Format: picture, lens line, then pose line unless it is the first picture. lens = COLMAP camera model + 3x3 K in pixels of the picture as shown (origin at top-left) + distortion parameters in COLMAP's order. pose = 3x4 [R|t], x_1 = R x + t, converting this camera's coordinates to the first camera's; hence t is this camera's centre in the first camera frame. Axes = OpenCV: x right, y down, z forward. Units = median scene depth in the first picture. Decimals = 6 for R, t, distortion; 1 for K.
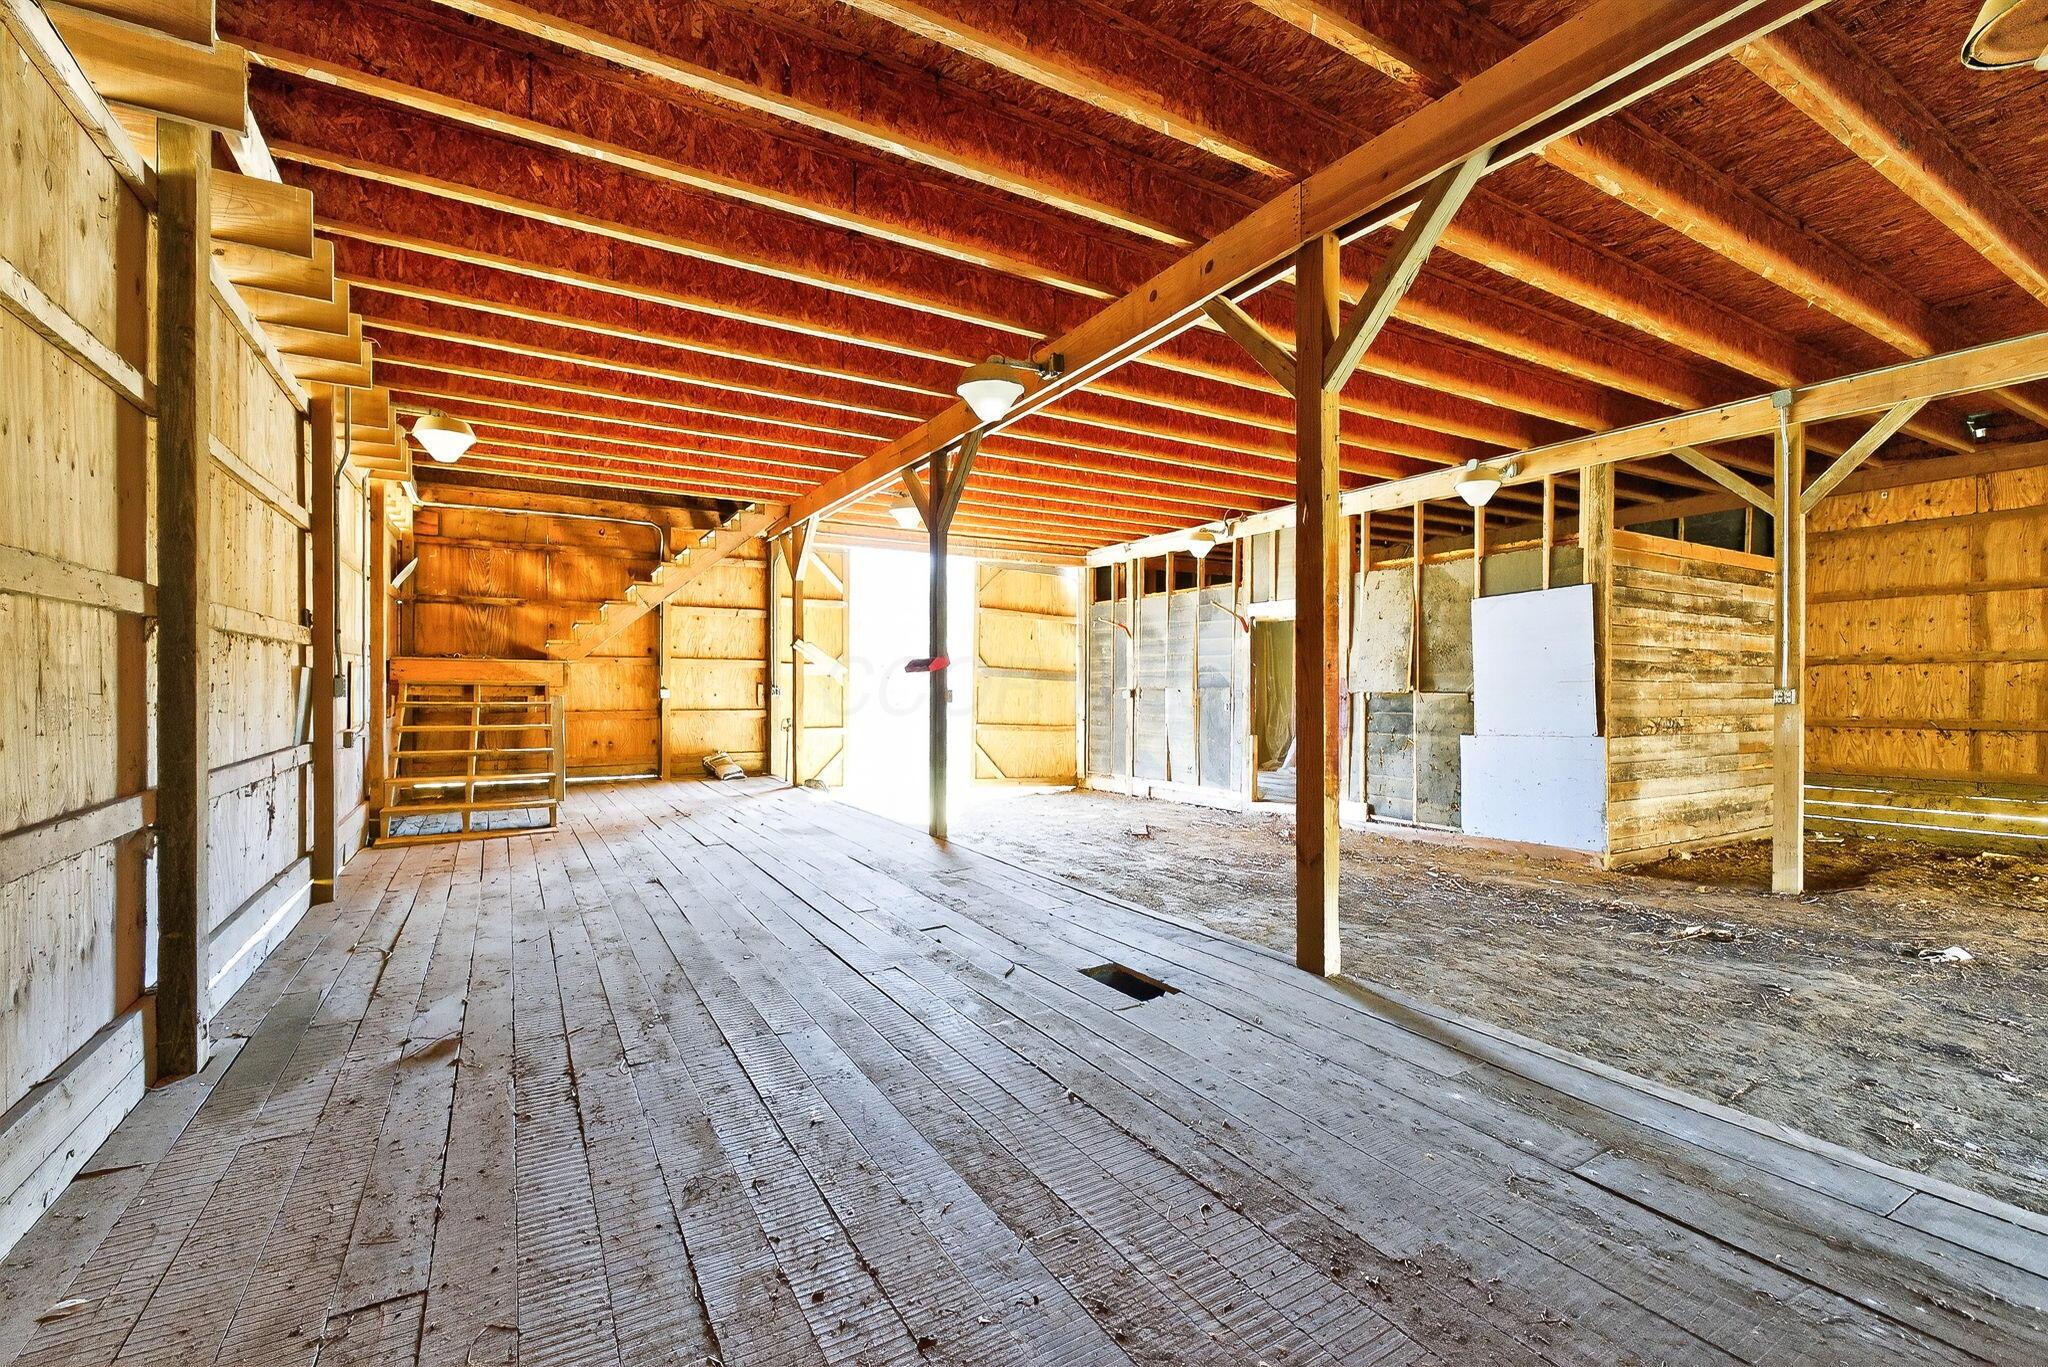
lens RADIAL K [[807.2, 0, 1022.7], [0, 807.2, 692.3], [0, 0, 1]] dist [-0.000385, 0.000034]
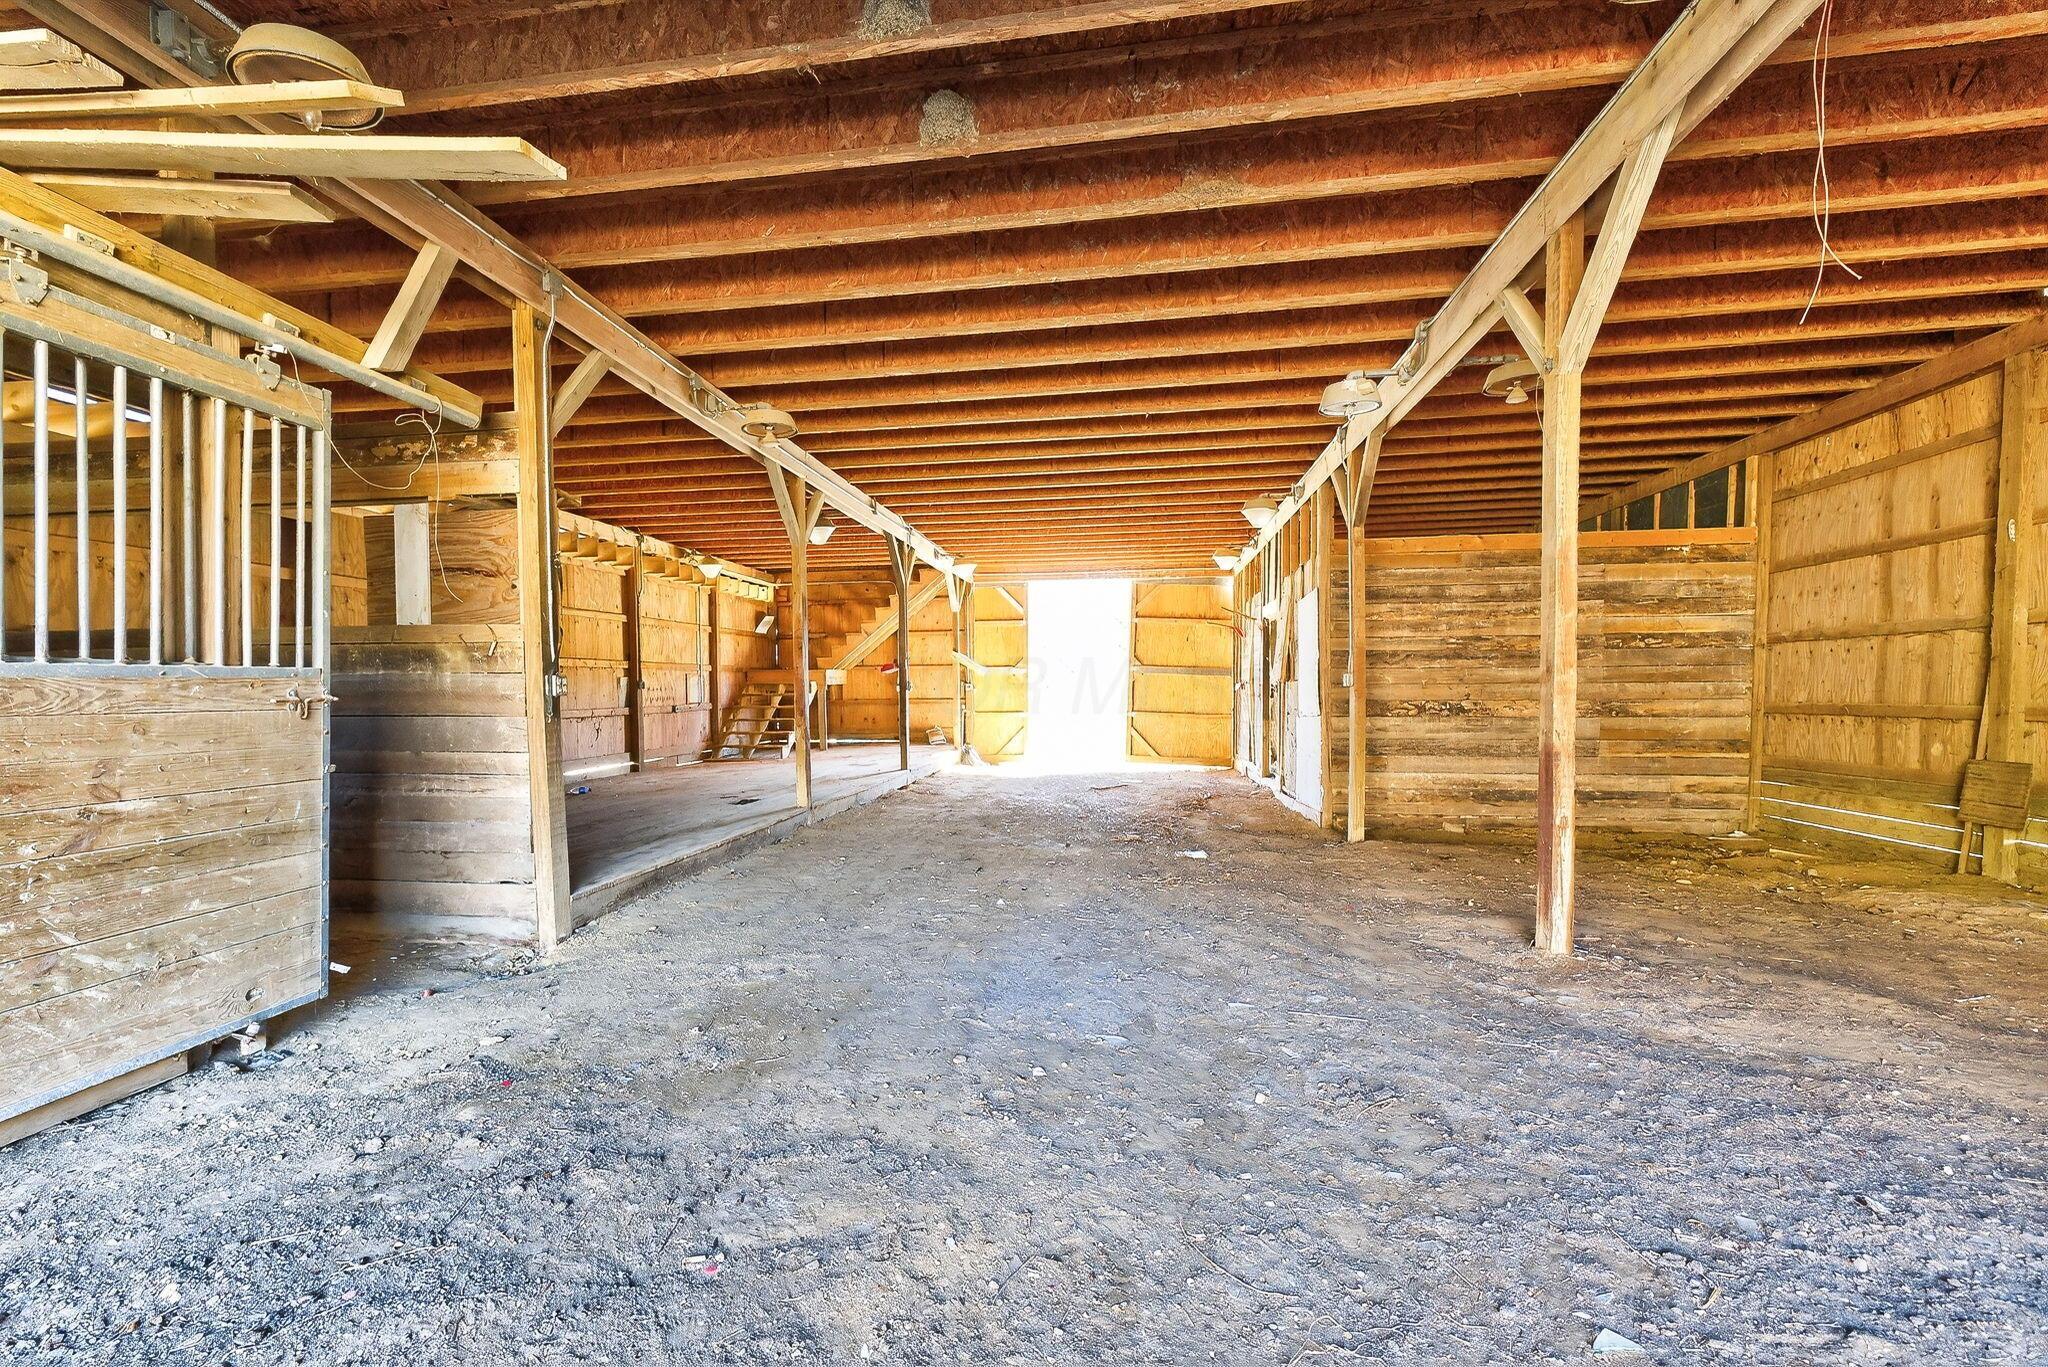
lens RADIAL K [[807.2, 0, 1018.0], [0, 807.2, 695.1], [0, 0, 1]] dist [-0.000385, 0.000034]
pose [[0.812871, -0.004222, -0.582429, 0.689164], [0.007856, 0.999962, 0.003716, 0.010570], [0.582391, -0.007596, 0.812873, -0.151857]]
